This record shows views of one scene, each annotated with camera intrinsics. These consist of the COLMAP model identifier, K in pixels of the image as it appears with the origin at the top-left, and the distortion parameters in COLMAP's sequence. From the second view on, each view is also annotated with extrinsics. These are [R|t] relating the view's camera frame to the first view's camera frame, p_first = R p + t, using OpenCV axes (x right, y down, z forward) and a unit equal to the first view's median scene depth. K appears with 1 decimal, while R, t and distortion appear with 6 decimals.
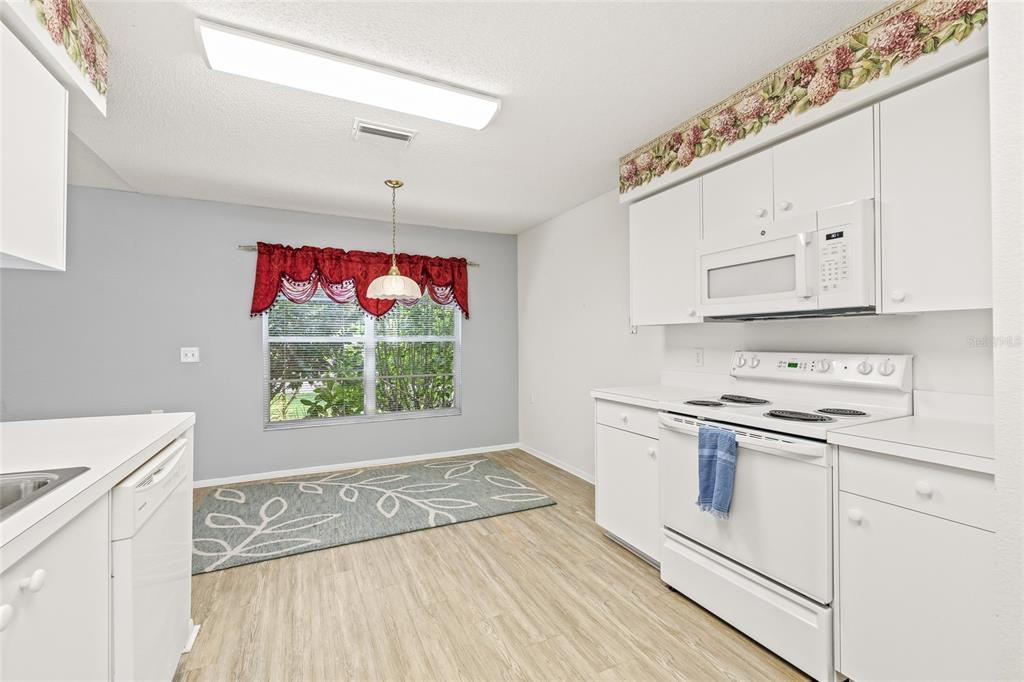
lens RADIAL K [[434.8, 0, 509.7], [0, 434.8, 339.4], [0, 0, 1]] dist [-0.000789, 0.000109]
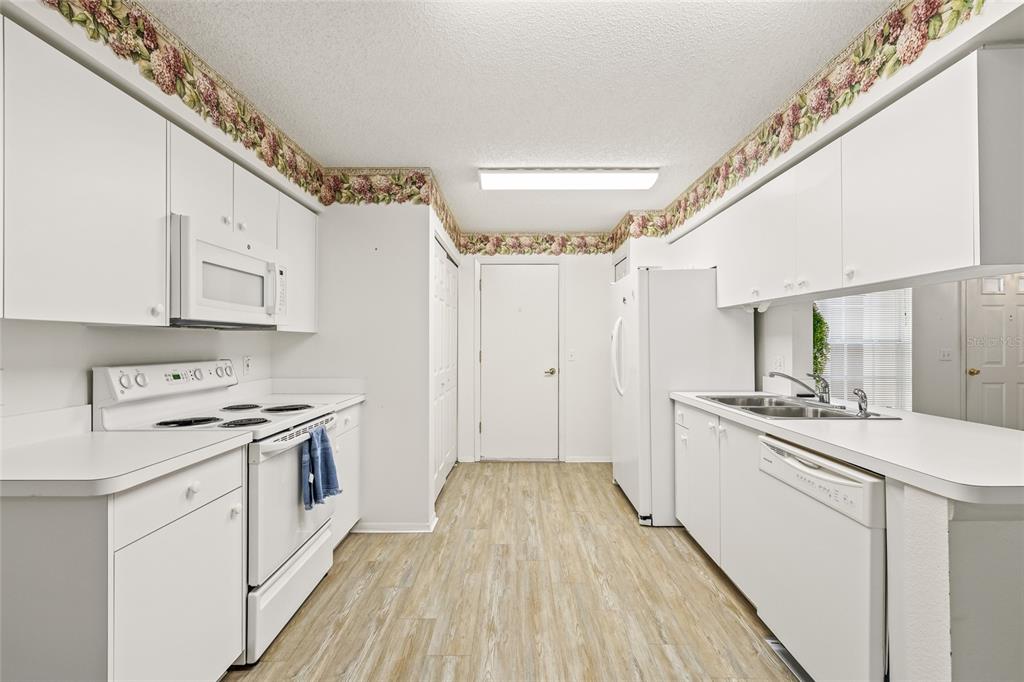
lens RADIAL K [[444.6, 0, 511.1], [0, 444.6, 339.7], [0, 0, 1]] dist [0.001126, -0.000105]
pose [[-0.893923, 0.010083, 0.448107, -0.364754], [0.005826, 0.999924, -0.010878, -0.004950], [-0.448182, -0.007114, -0.893914, 1.328904]]
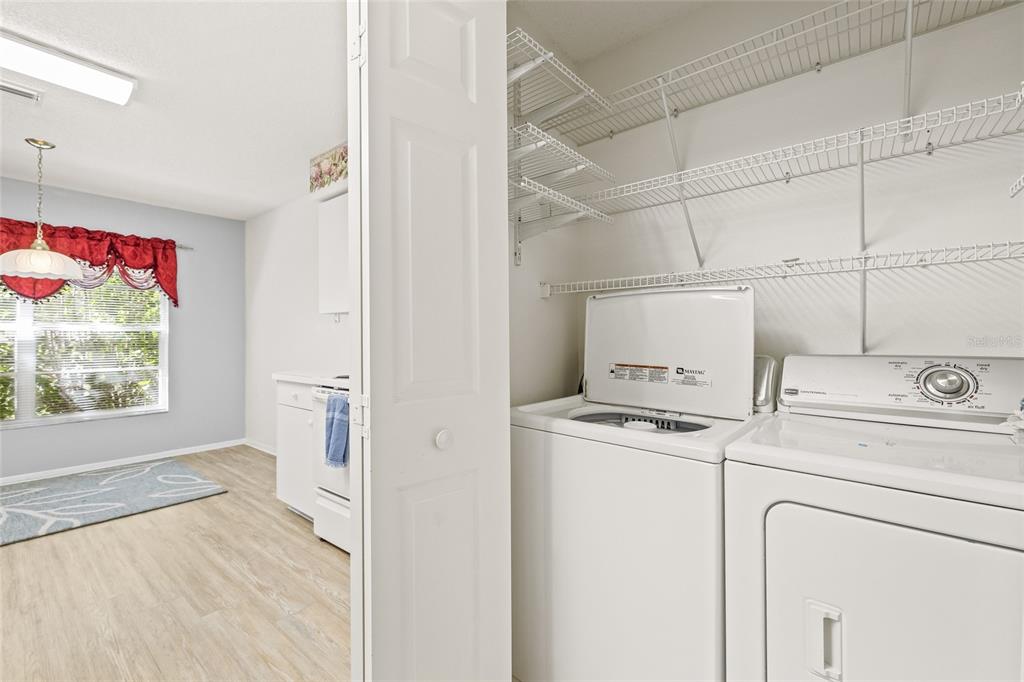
lens RADIAL K [[433.6, 0, 508.9], [0, 433.6, 335.5], [0, 0, 1]] dist [-0.001537, -0.000276]
pose [[0.907144, 0.004854, 0.420792, 0.292230], [-0.002067, 0.999973, -0.007079, 0.034609], [-0.420815, 0.005552, 0.907130, -0.222539]]
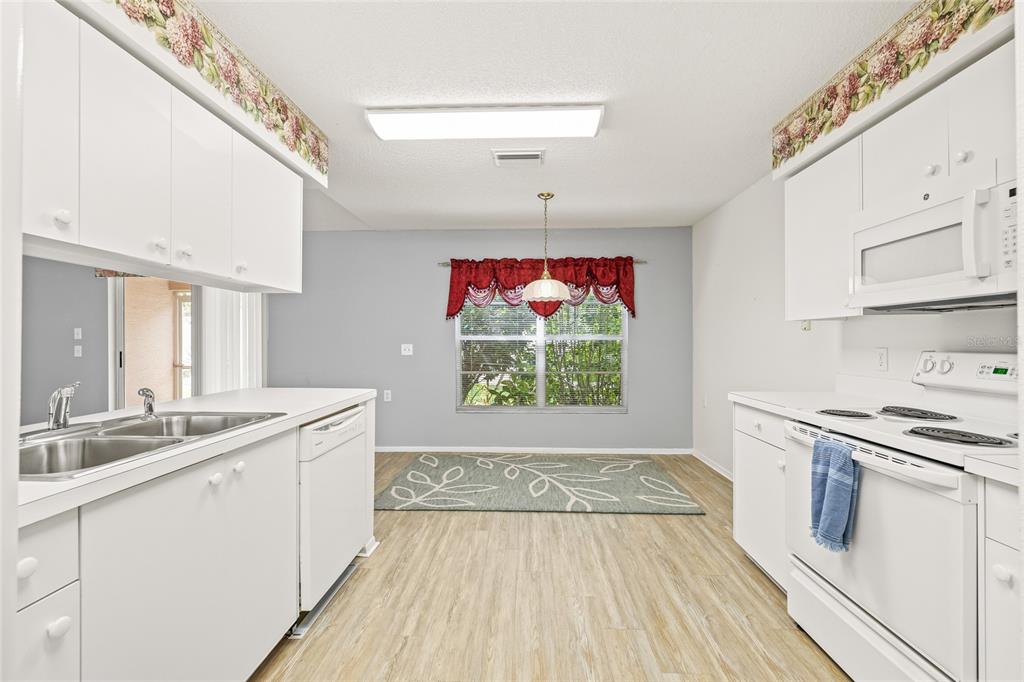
lens RADIAL K [[437.5, 0, 509.6], [0, 437.5, 341.7], [0, 0, 1]] dist [-0.000625, 0.000069]
pose [[0.880953, 0.003057, -0.473194, 0.238997], [-0.000452, 0.999984, 0.005619, 0.005836], [0.473203, -0.004736, 0.880940, -0.024439]]
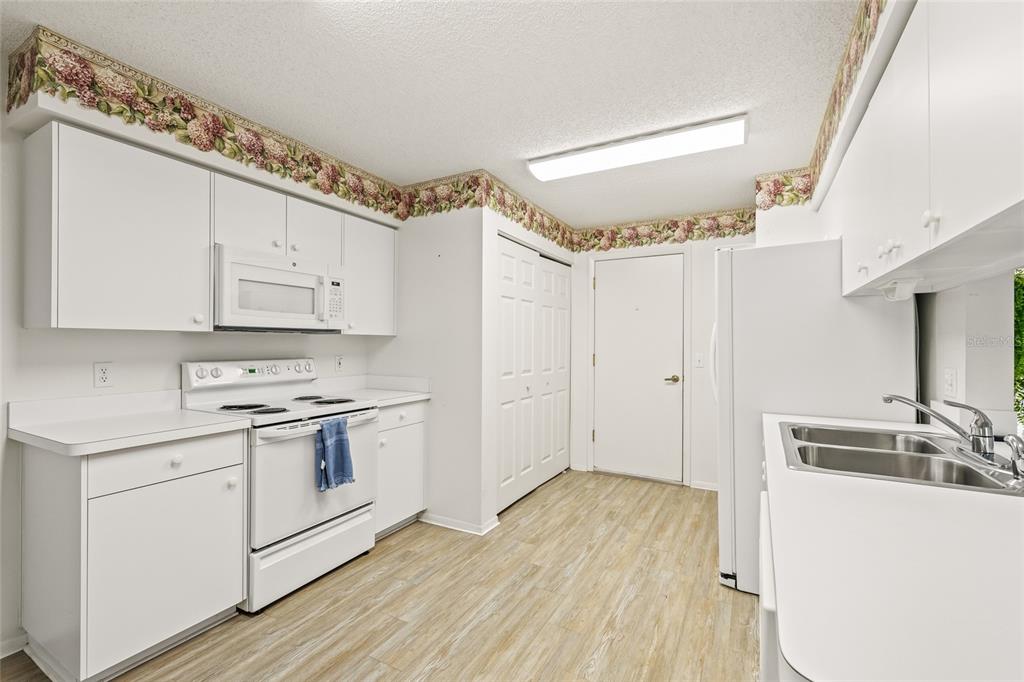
lens RADIAL K [[437.5, 0, 509.6], [0, 437.5, 341.7], [0, 0, 1]] dist [-0.000625, 0.000069]
pose [[-0.575698, 0.008880, 0.817614, -0.636914], [-0.000945, 0.999933, -0.011526, -0.006629], [-0.817662, -0.007409, -0.575651, 0.966228]]
